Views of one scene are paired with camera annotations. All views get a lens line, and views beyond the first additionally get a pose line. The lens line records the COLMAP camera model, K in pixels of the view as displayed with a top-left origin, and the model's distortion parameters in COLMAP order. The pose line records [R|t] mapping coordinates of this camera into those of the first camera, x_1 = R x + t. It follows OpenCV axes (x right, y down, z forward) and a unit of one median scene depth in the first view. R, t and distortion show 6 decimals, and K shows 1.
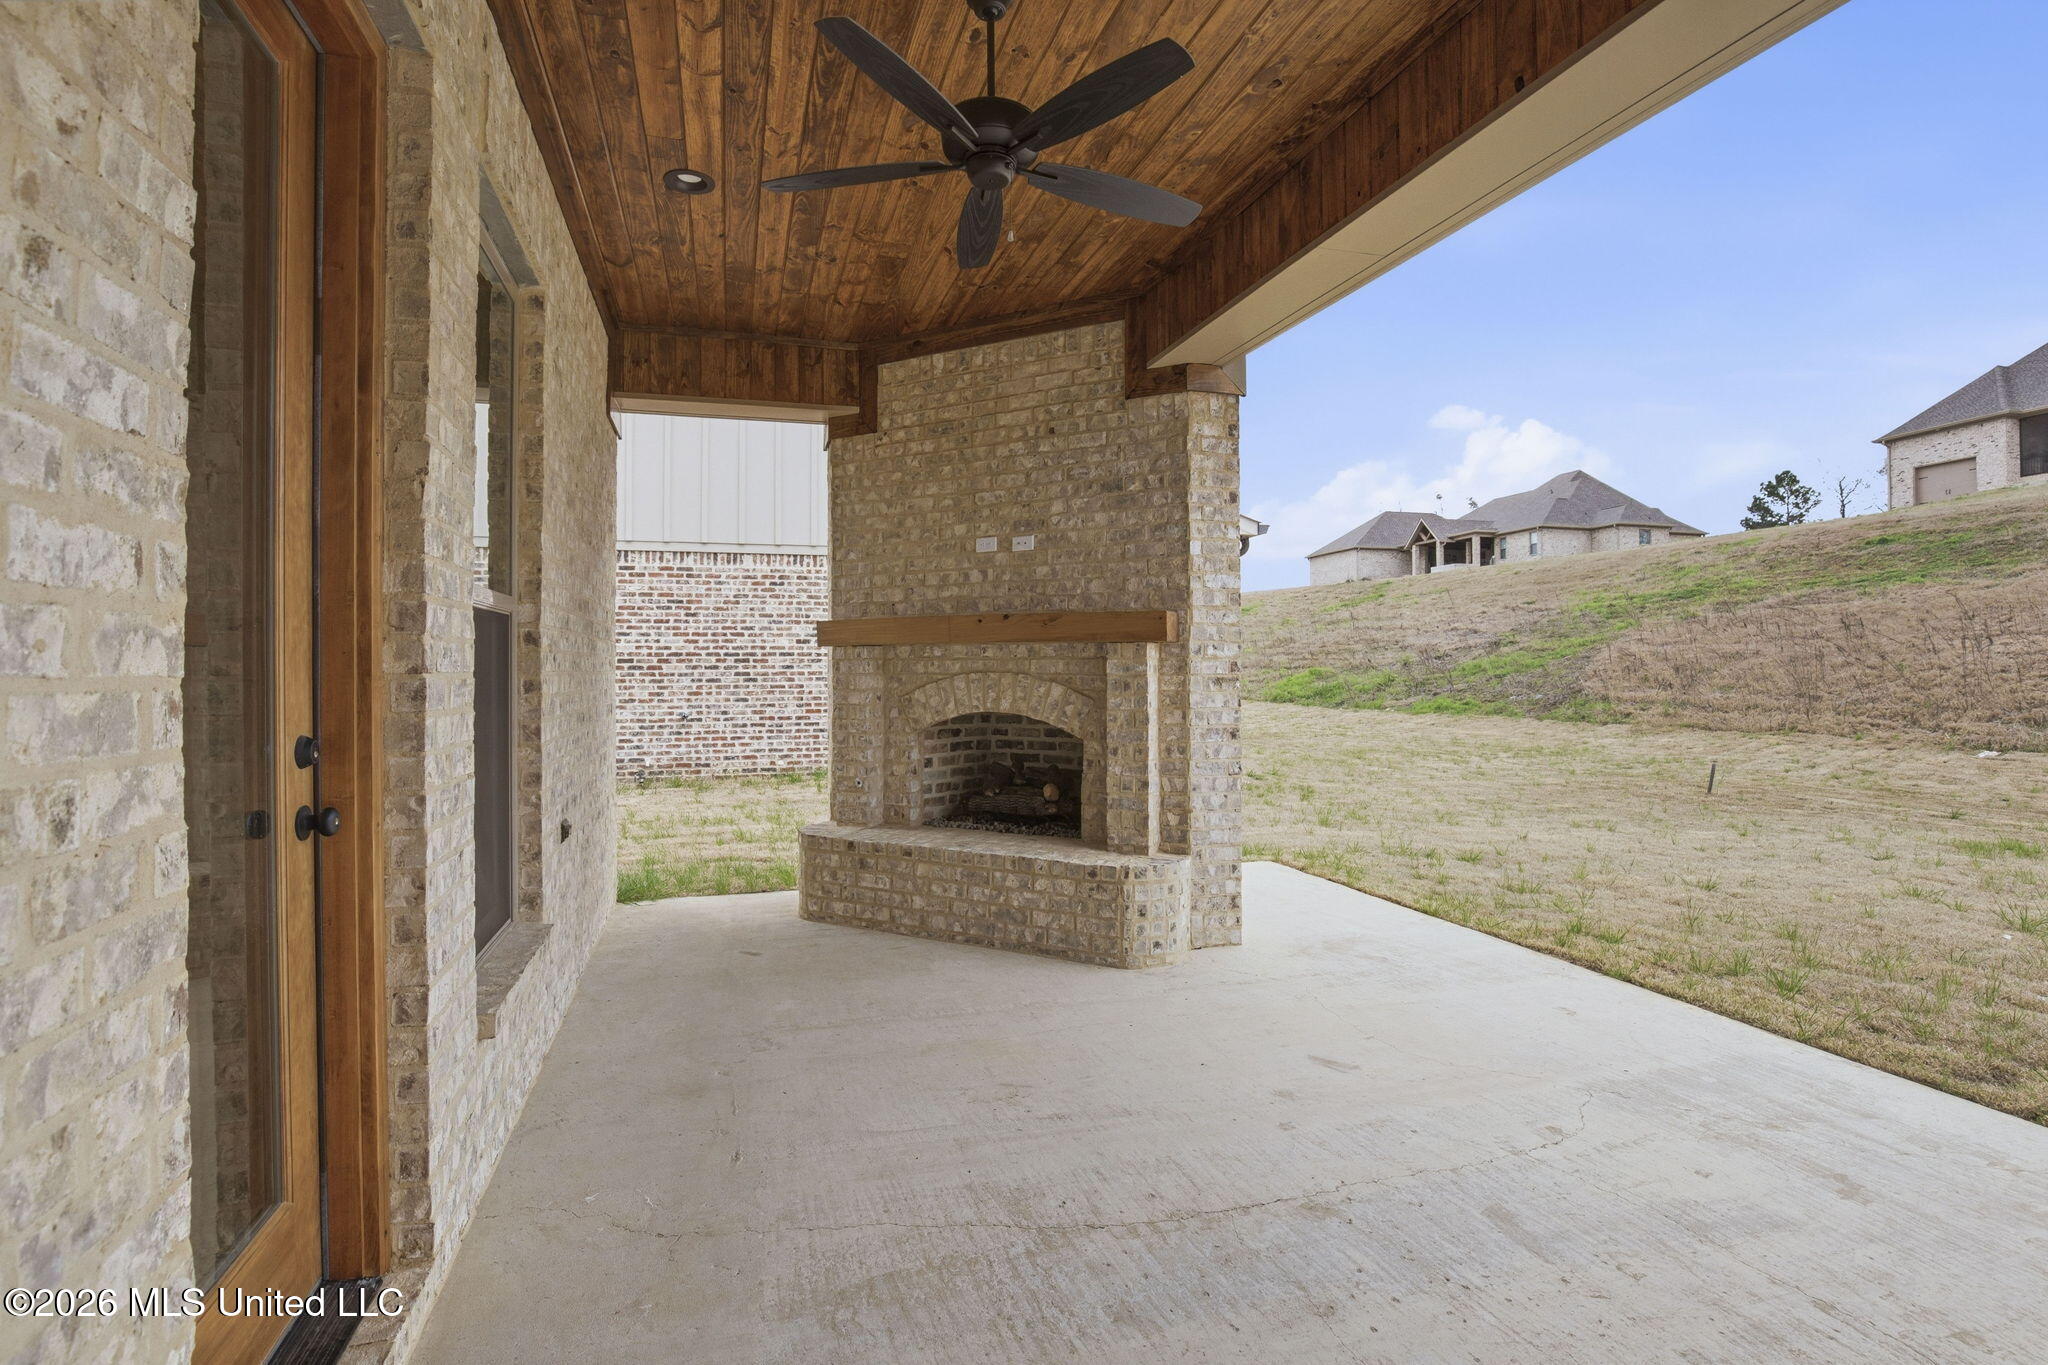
lens RADIAL K [[954.7, 0, 1019.9], [0, 954.7, 664.2], [0, 0, 1]] dist [-0.027299, 0.000742]
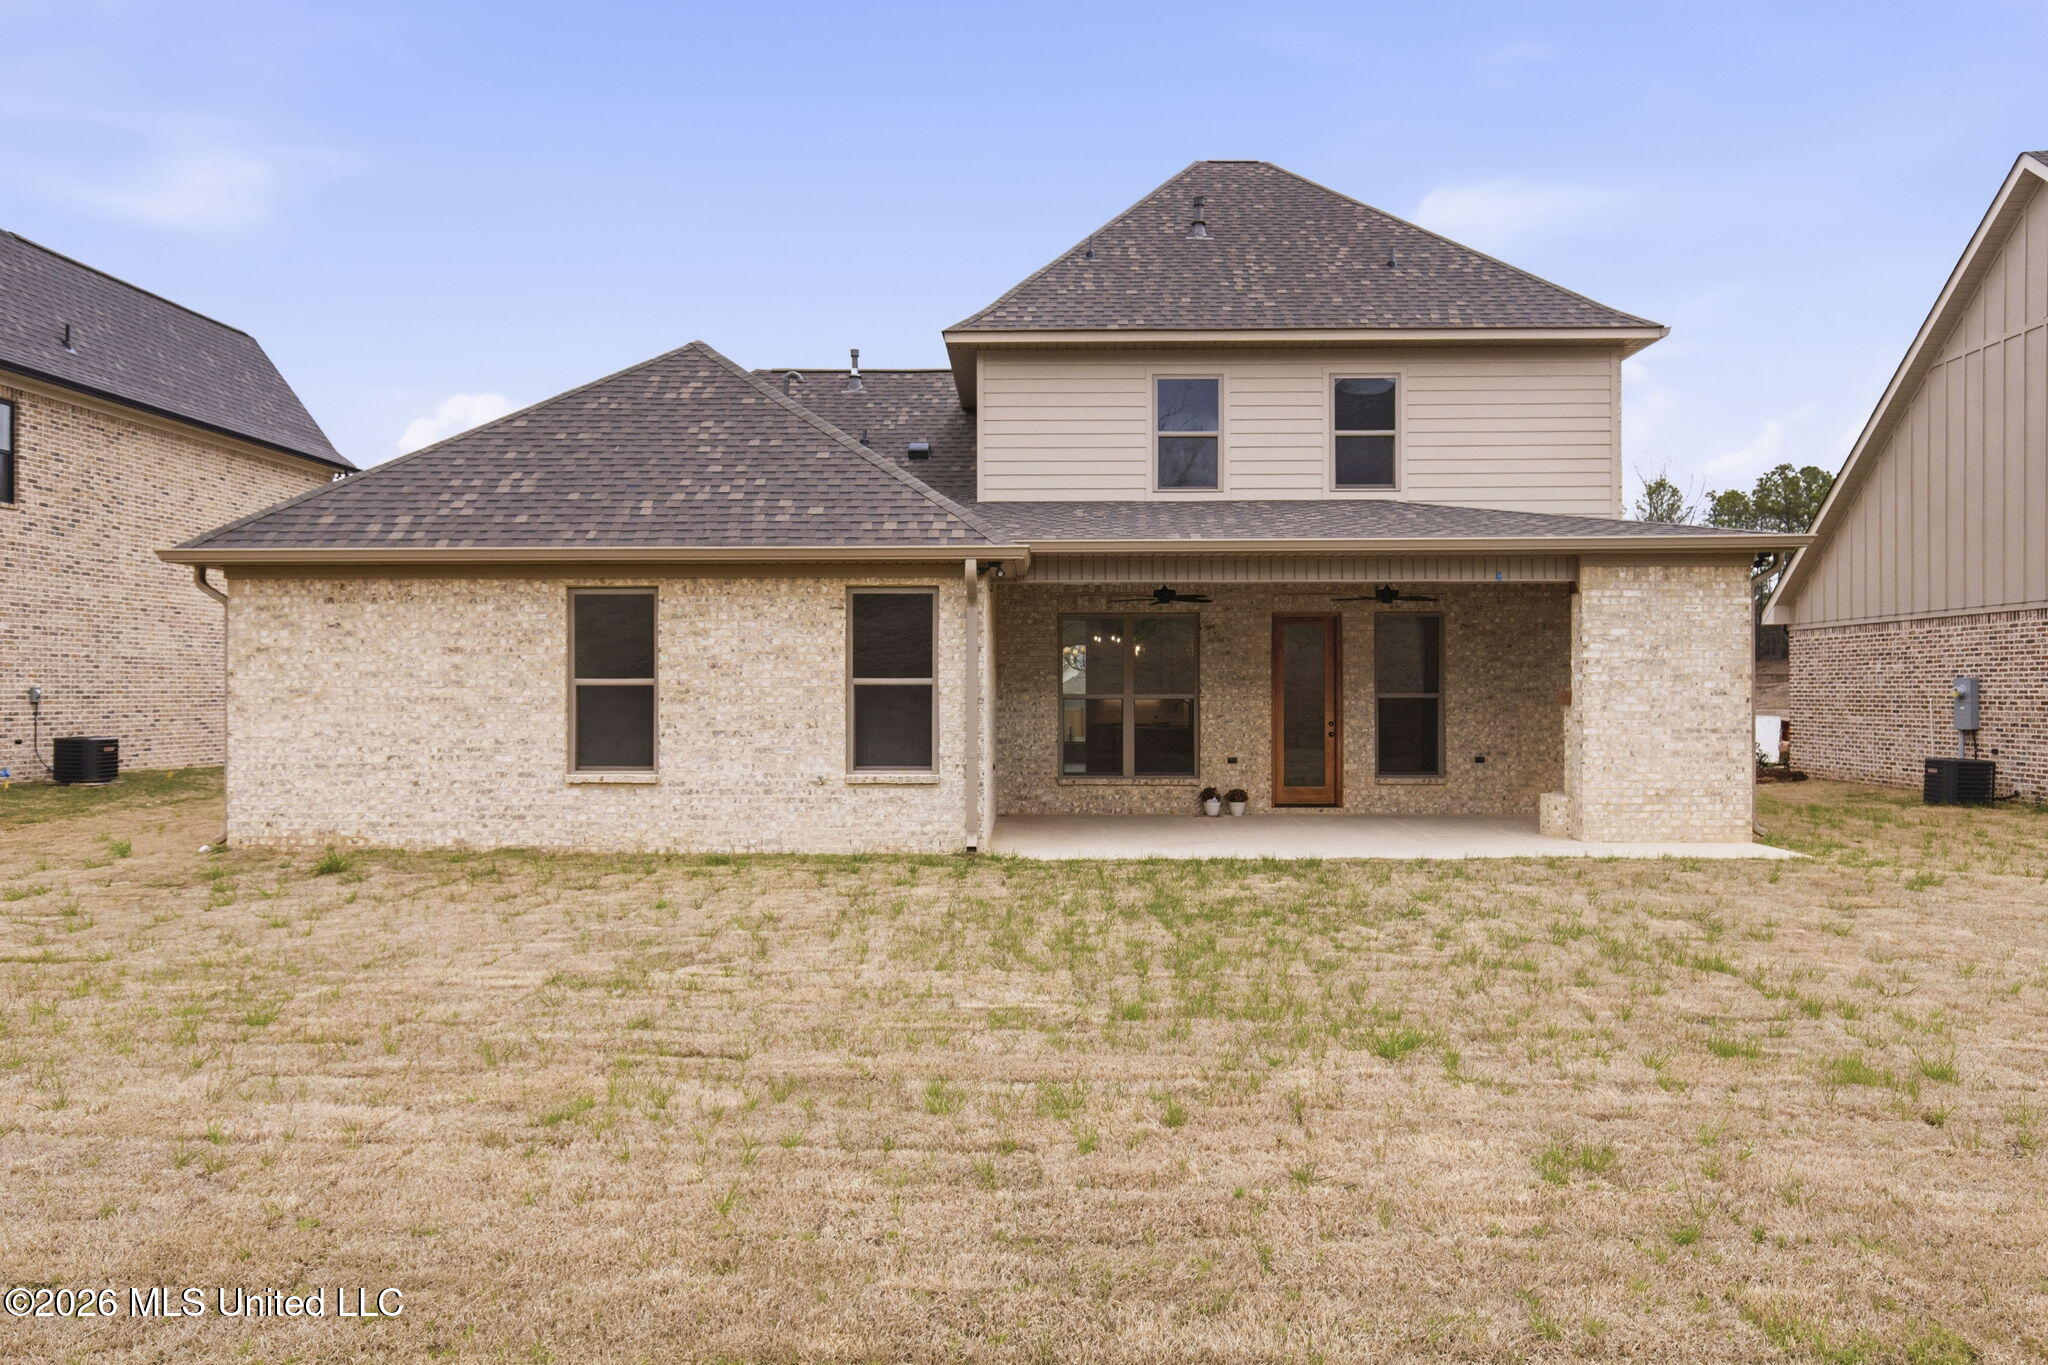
lens RADIAL K [[1344.6, 0, 1024.0], [0, 1344.6, 682.5], [0, 0, 1]] dist [-0.002048, -0.000241]
pose [[-0.303101, -0.002883, -0.952954, 3.411733], [0.006659, 0.999965, -0.005143, -0.063468], [0.952935, -0.007905, -0.303071, 0.679025]]
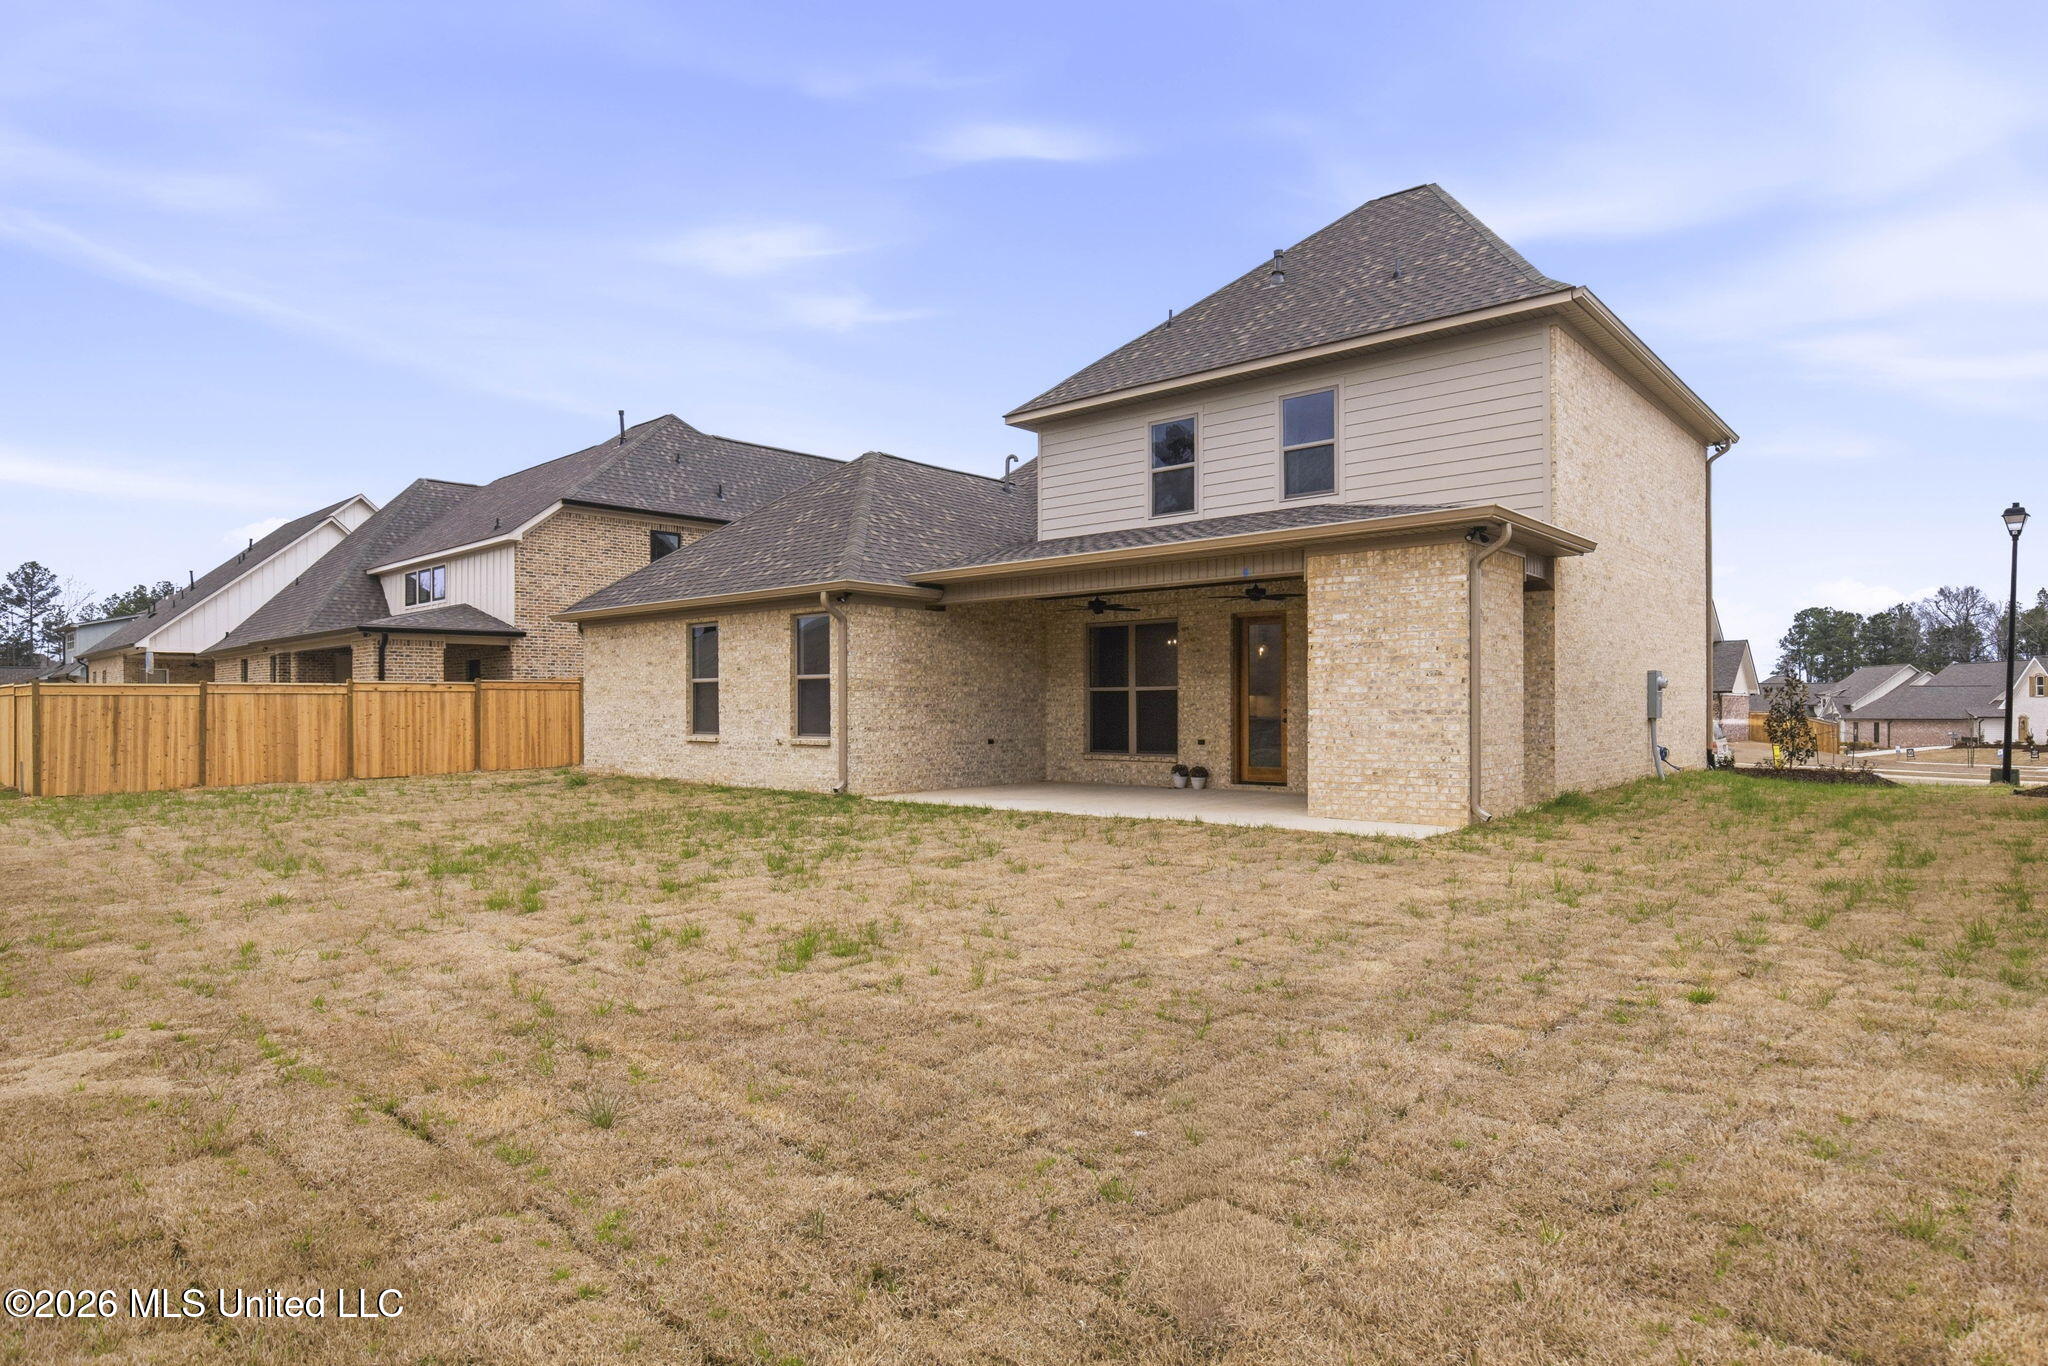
lens RADIAL K [[1165.8, 0, 1022.2], [0, 1165.8, 710.8], [0, 0, 1]] dist [-0.001193, 0.000281]
pose [[-0.849009, 0.007128, -0.528331, 2.225090], [0.008689, 0.999962, -0.000472, 0.028578], [0.528307, -0.004992, -0.849039, 2.910848]]
